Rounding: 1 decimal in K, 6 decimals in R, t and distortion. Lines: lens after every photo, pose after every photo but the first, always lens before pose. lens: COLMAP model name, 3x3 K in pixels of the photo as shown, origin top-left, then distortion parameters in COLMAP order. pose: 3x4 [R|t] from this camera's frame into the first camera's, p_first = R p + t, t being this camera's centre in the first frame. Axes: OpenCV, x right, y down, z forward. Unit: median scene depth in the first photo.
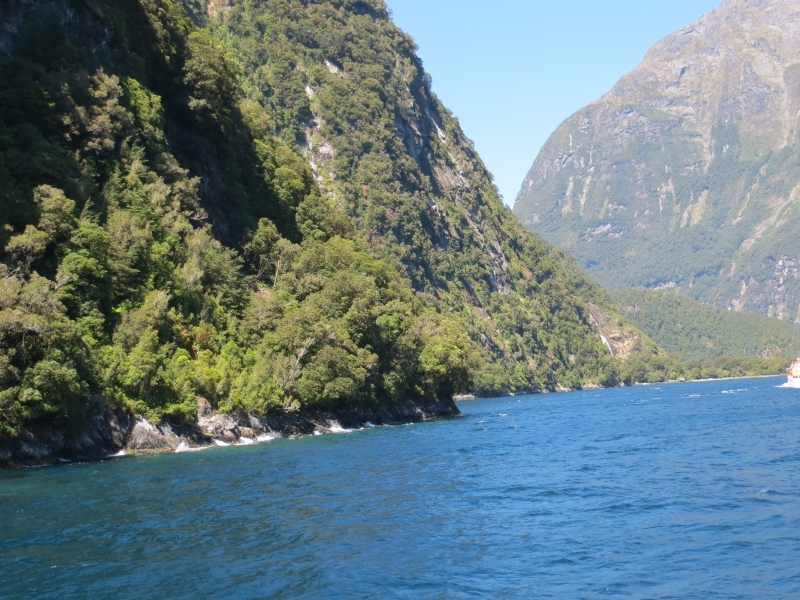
lens RADIAL K [[1250.7, 0, 400.2], [0, 1250.7, 299.4], [0, 0, 1]] dist [-0.063009, 0.000000]
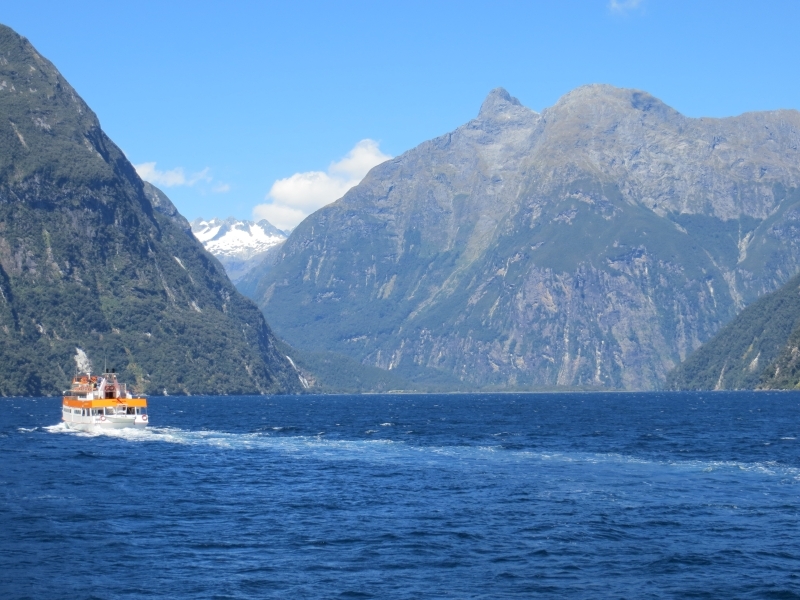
lens RADIAL K [[1611.2, 0, 400.4], [0, 1611.2, 300.3], [0, 0, 1]] dist [0.010262, 0.000000]
pose [[0.980524, 0.066813, 0.184686, -0.115696], [-0.069120, 0.997590, 0.006074, -0.065858], [-0.183835, -0.018721, 0.982779, -0.954754]]
